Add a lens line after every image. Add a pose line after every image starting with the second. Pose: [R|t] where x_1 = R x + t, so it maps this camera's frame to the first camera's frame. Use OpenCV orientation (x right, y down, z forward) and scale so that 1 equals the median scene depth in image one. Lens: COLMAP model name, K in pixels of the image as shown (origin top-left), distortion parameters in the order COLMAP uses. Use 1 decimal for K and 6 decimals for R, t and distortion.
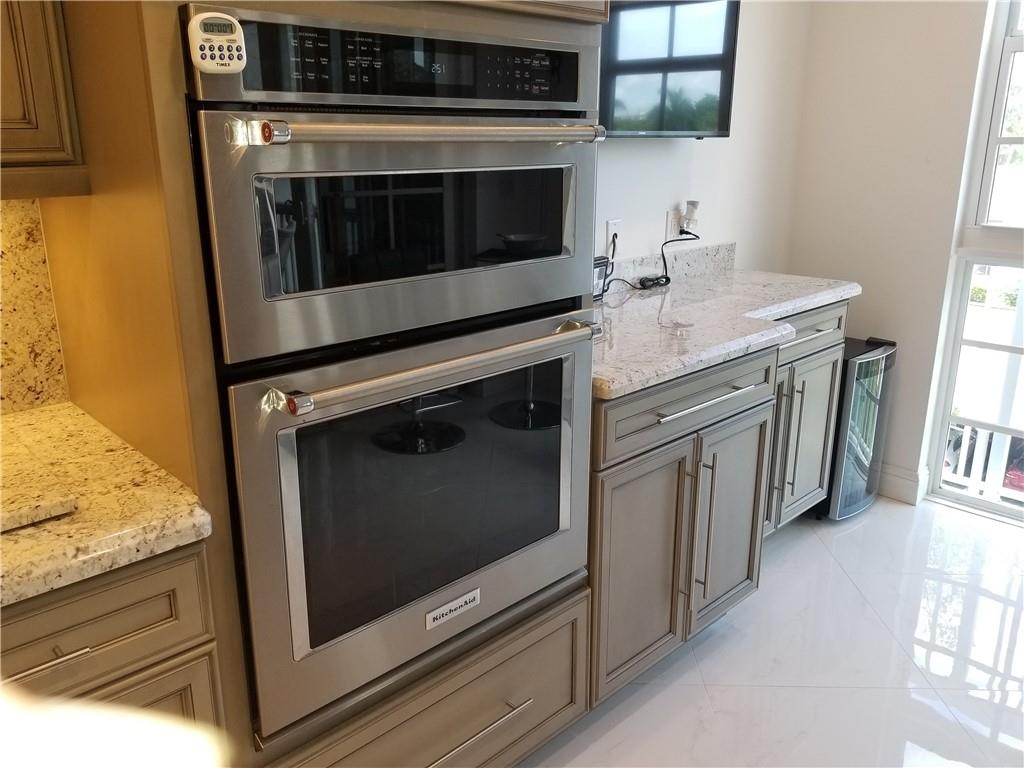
lens RADIAL K [[796.9, 0, 509.0], [0, 796.9, 367.5], [0, 0, 1]] dist [0.090973, -0.163416]
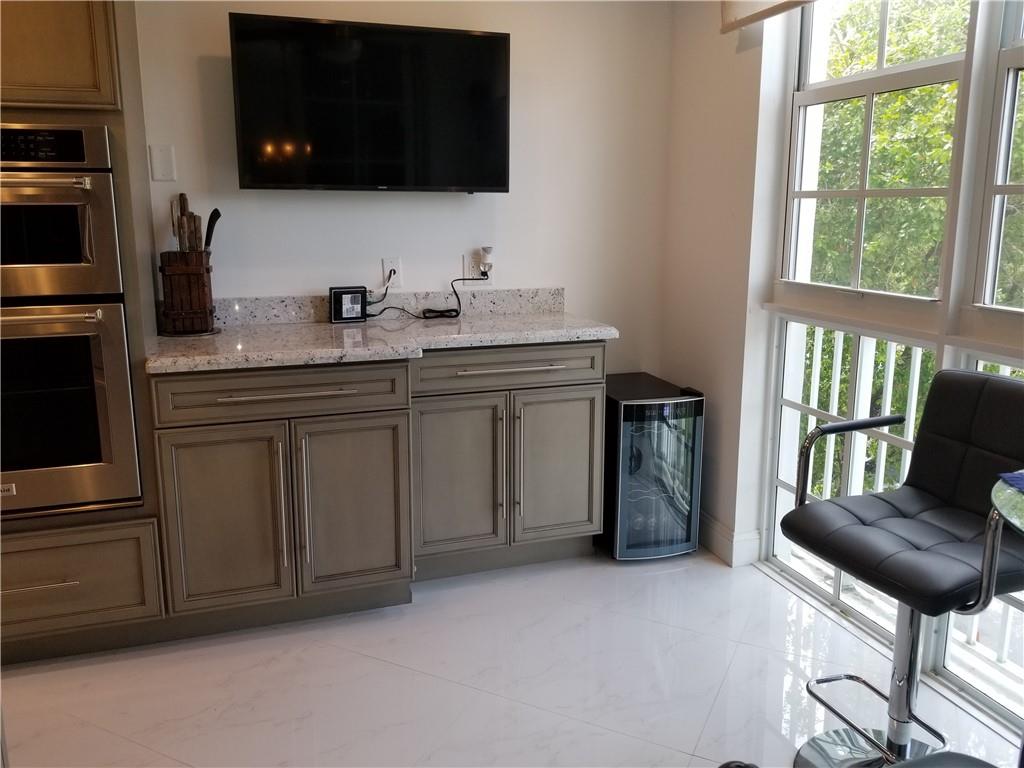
lens RADIAL K [[796.9, 0, 509.0], [0, 796.9, 367.5], [0, 0, 1]] dist [0.090973, -0.163416]
pose [[0.914875, 0.085885, -0.394497, 0.742030], [-0.114547, 0.992177, -0.049641, 0.016333], [0.387147, 0.090603, 0.917556, -0.016077]]
